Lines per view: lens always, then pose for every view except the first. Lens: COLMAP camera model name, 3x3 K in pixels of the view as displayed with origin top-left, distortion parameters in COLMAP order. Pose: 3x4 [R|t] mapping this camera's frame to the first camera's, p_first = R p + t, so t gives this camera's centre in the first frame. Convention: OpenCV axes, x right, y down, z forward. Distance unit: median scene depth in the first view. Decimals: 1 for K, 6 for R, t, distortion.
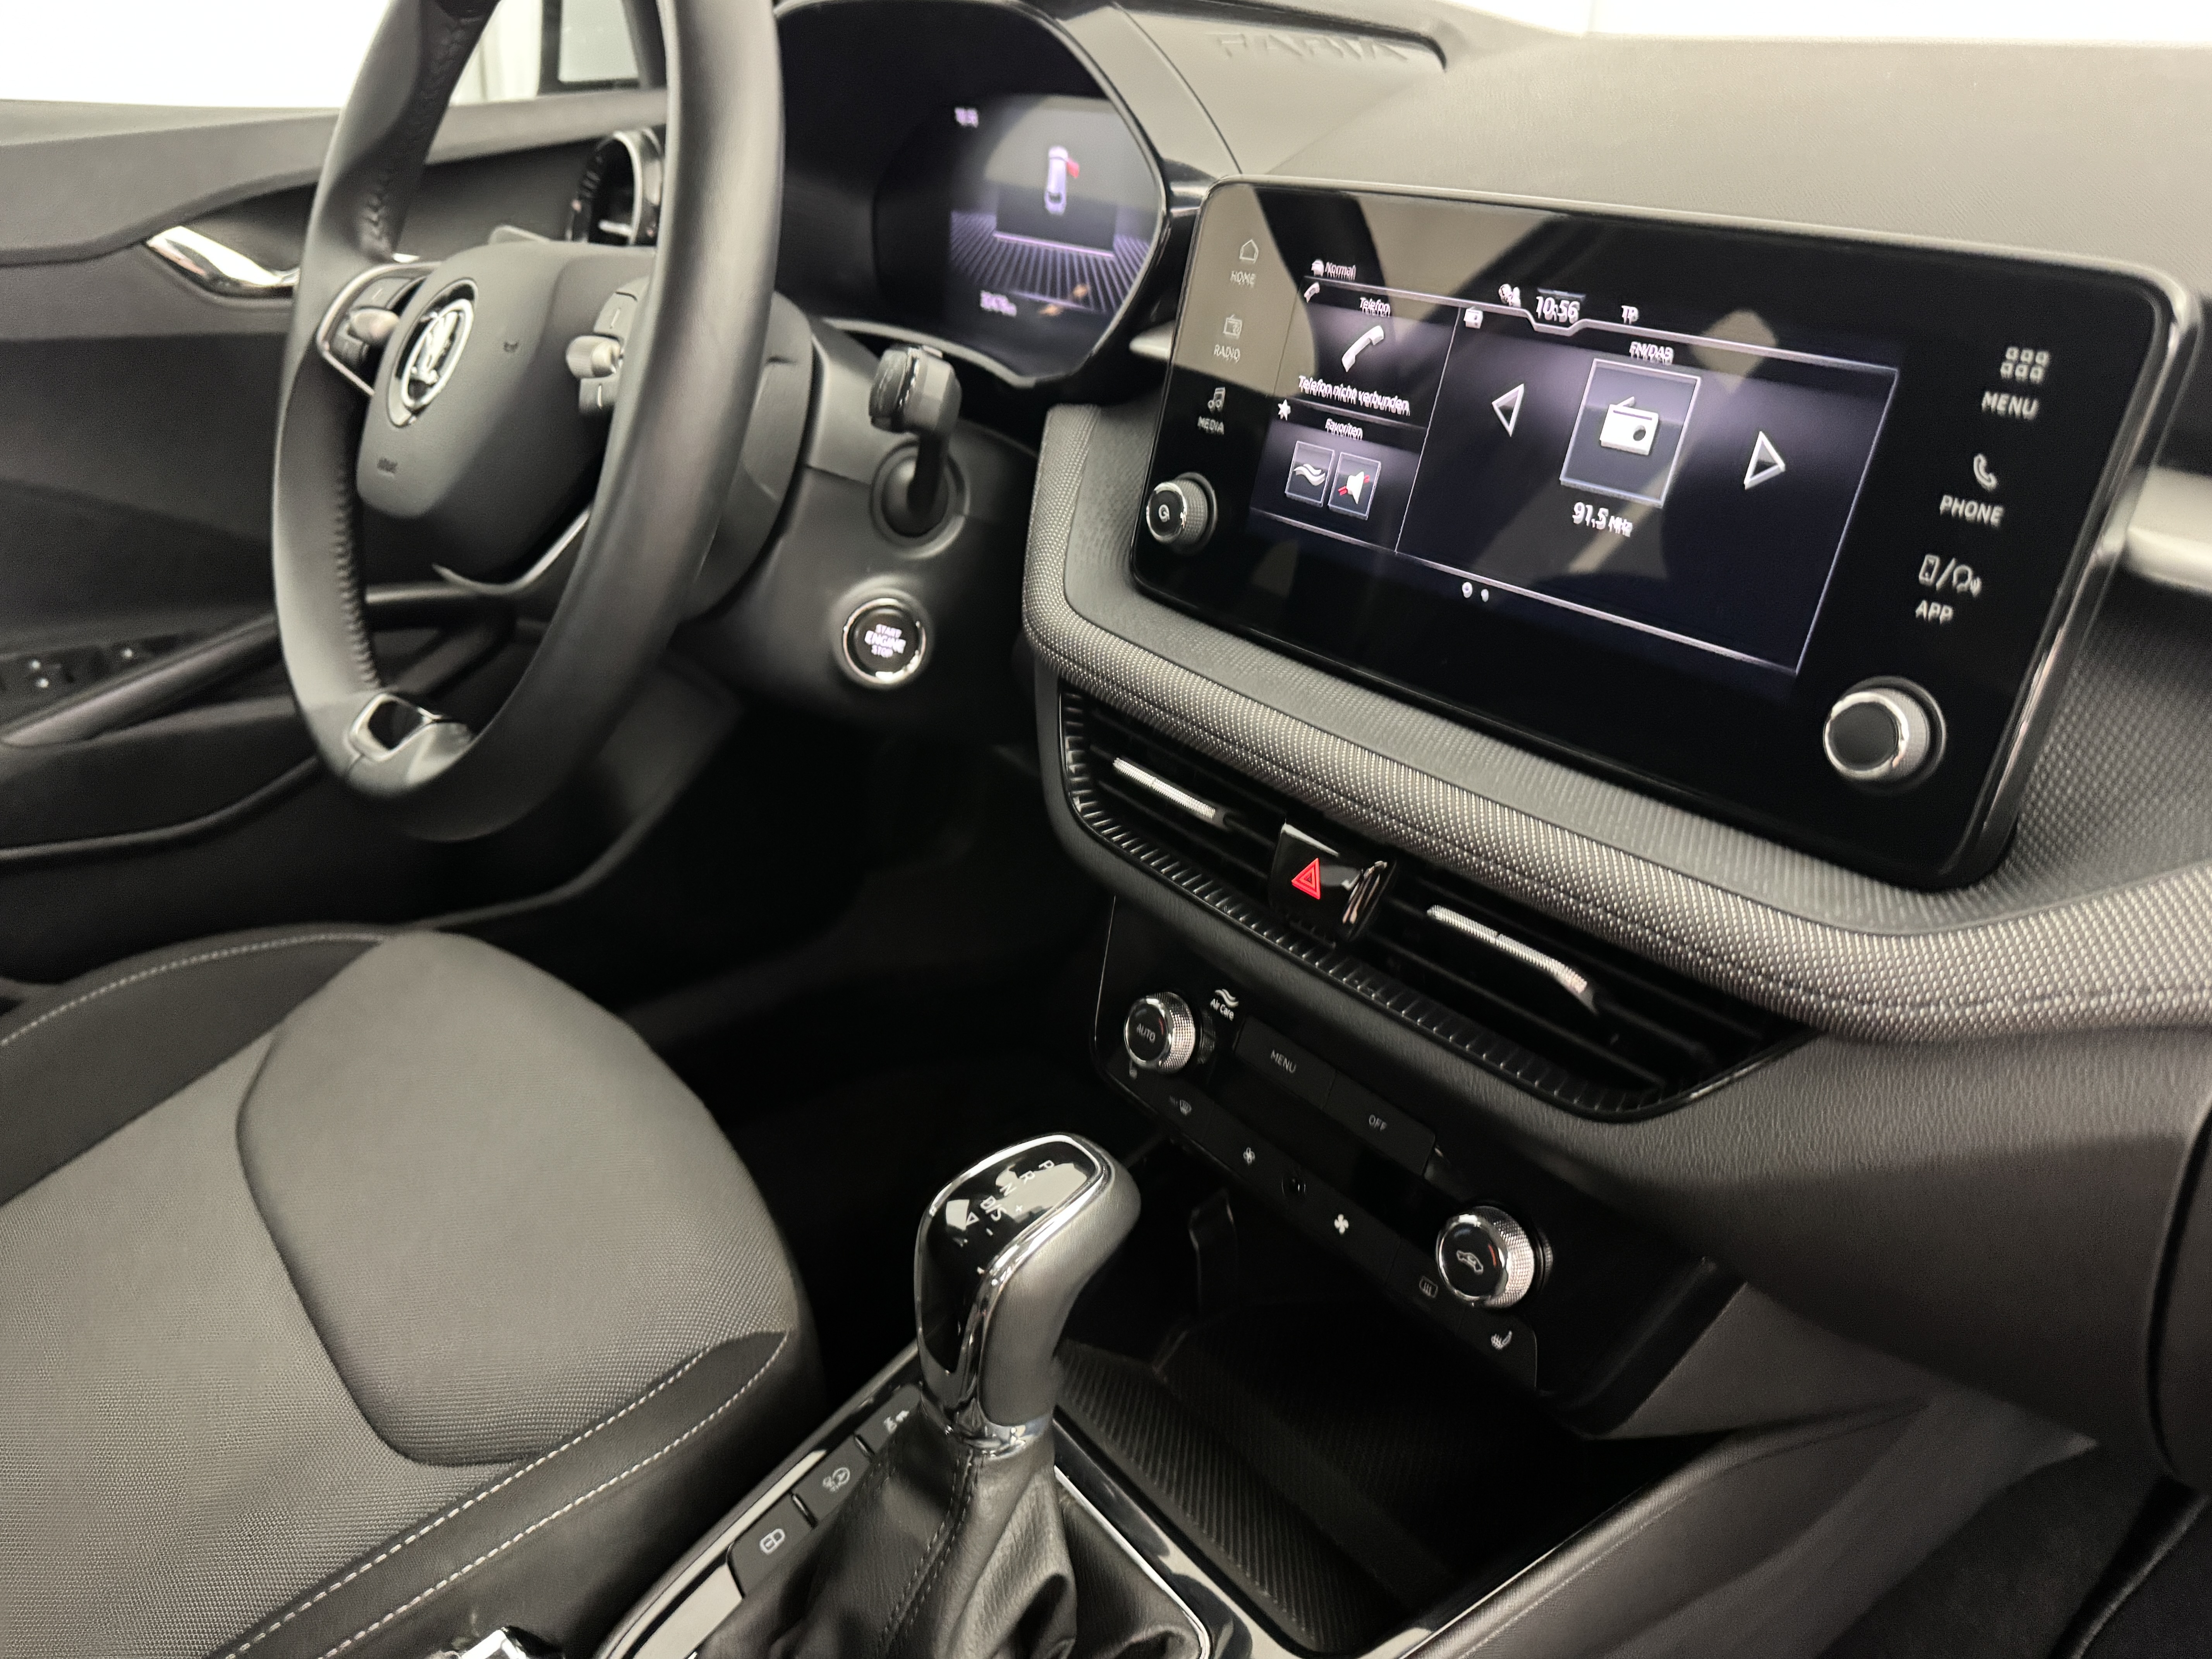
lens RADIAL K [[1479.2, 0, 1116.1], [0, 1479.2, 773.2], [0, 0, 1]] dist [0.004742, -0.052119]
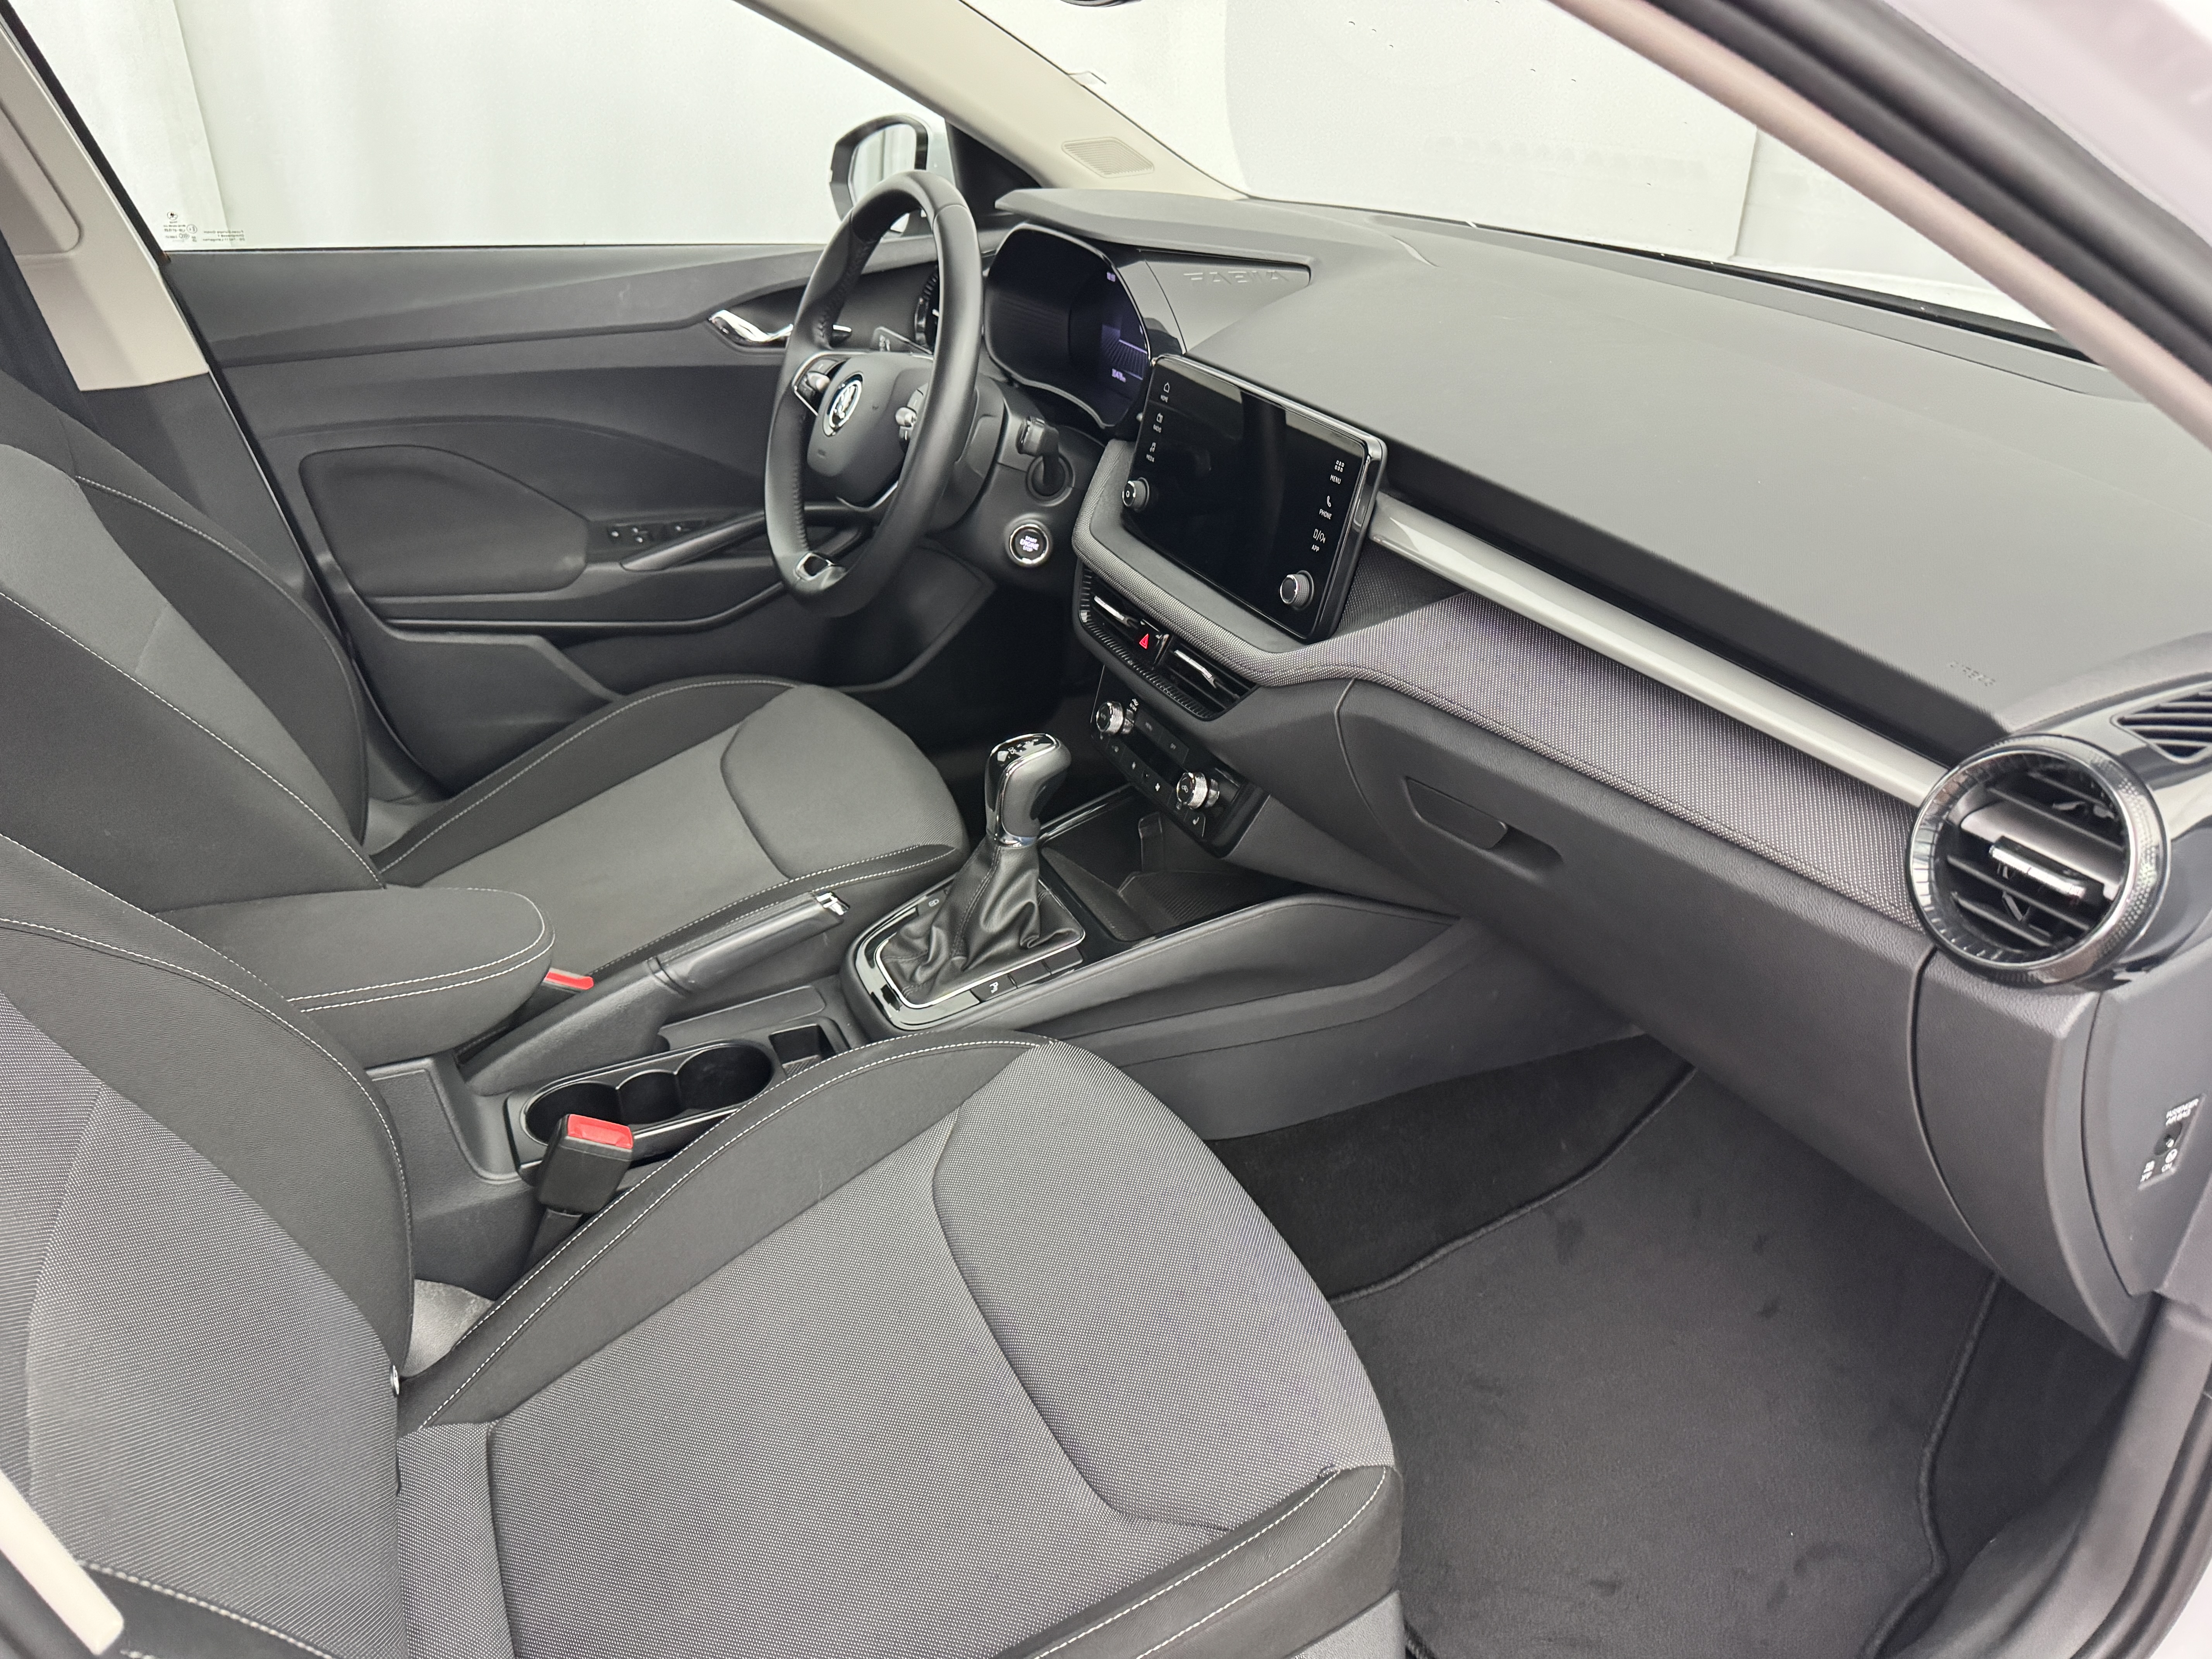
lens RADIAL K [[1576.8, 0, 1100.8], [0, 1576.8, 783.3], [0, 0, 1]] dist [0.007512, -0.037957]
pose [[0.966409, 0.100798, -0.236417, 0.546108], [-0.092015, 0.994604, 0.047923, 0.143126], [0.239972, -0.024559, 0.970469, -1.262595]]
